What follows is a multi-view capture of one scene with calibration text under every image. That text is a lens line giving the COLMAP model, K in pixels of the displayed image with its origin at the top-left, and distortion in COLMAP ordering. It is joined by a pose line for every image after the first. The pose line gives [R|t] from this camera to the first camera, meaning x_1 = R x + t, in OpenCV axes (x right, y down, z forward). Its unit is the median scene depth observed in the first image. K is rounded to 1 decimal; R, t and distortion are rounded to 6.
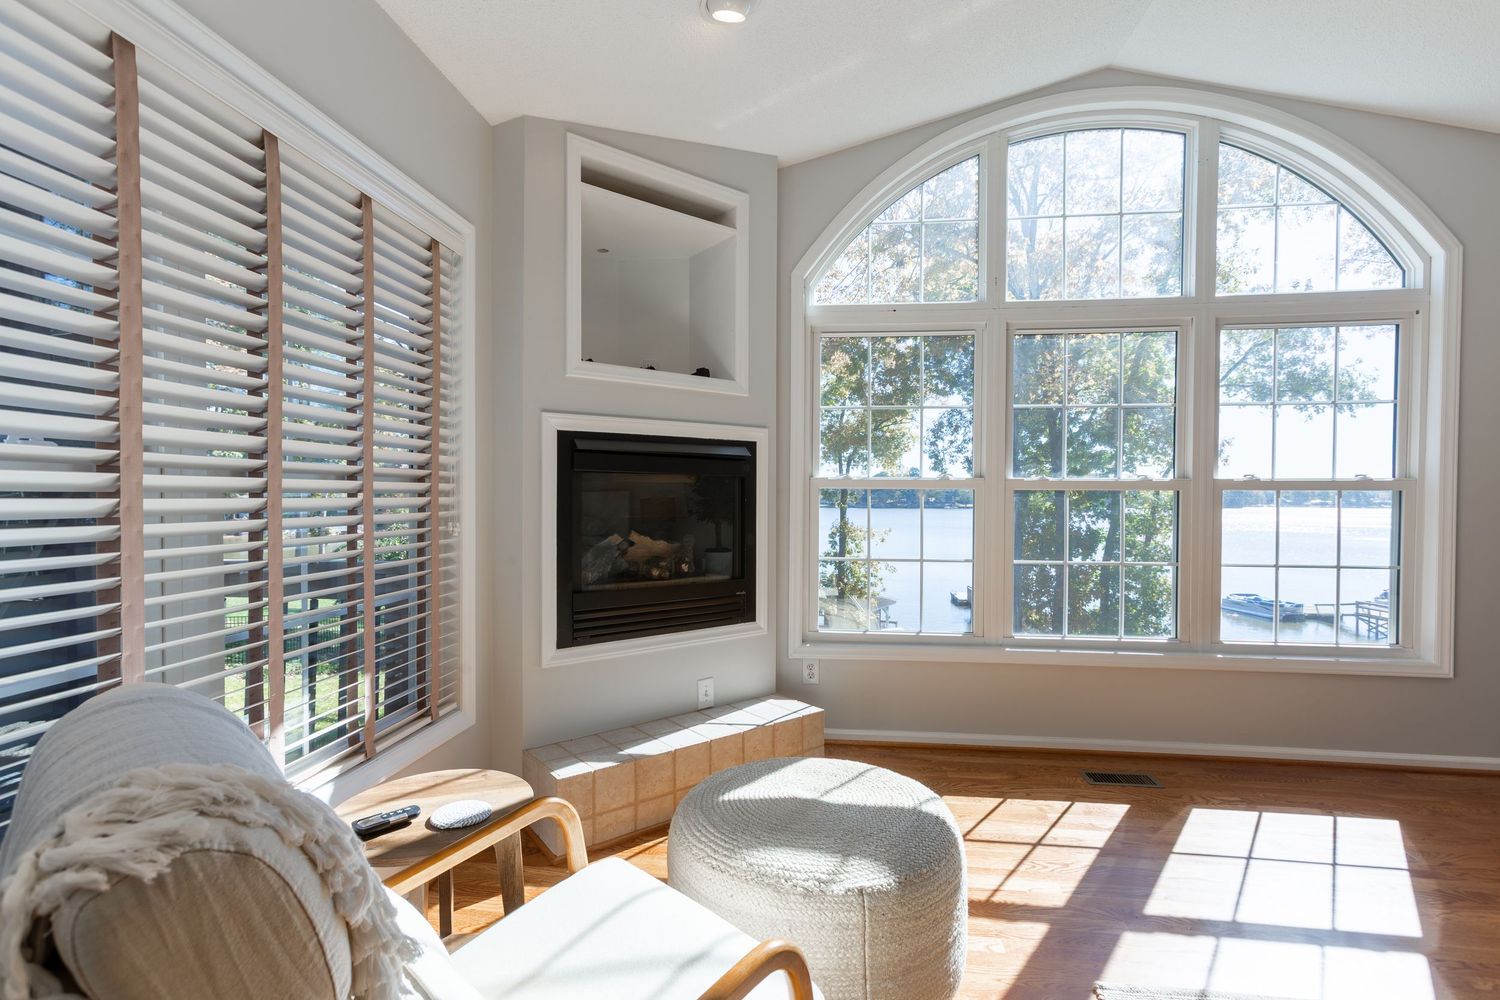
lens RADIAL K [[681.4, 0, 743.7], [0, 681.4, 498.0], [0, 0, 1]] dist [0.000916, 0.003009]
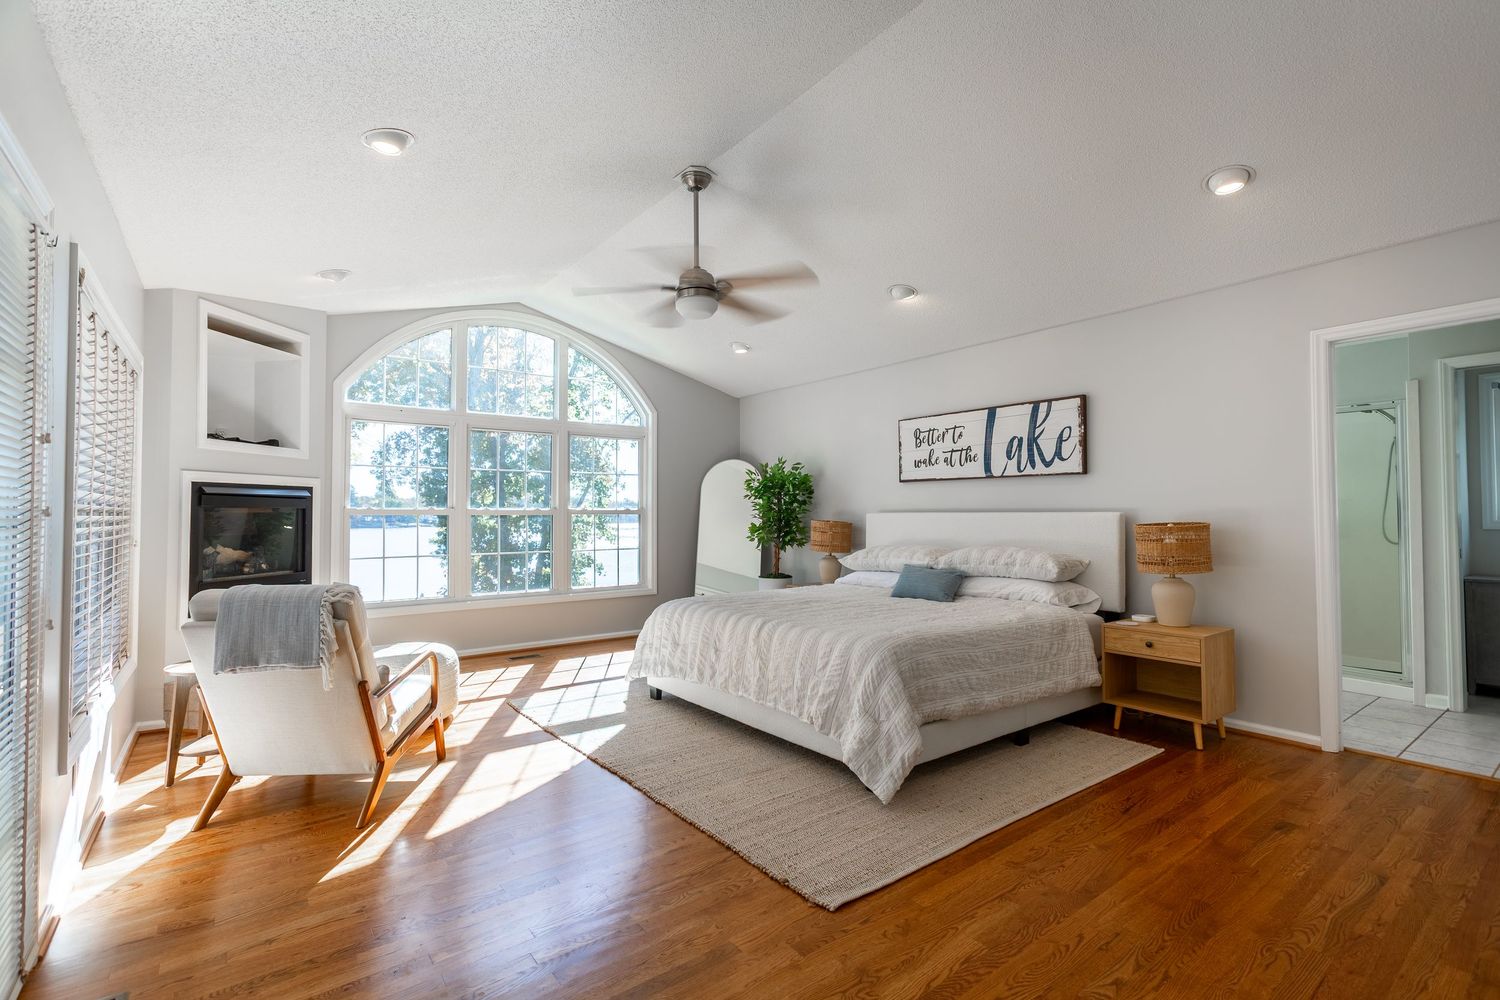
lens RADIAL K [[681.4, 0, 748.4], [0, 681.4, 497.8], [0, 0, 1]] dist [0.000916, 0.003009]
pose [[0.710223, 0.008877, 0.703920, -0.389724], [0.011178, 0.999652, -0.023885, -0.006494], [-0.703888, 0.024832, 0.709877, -0.880752]]
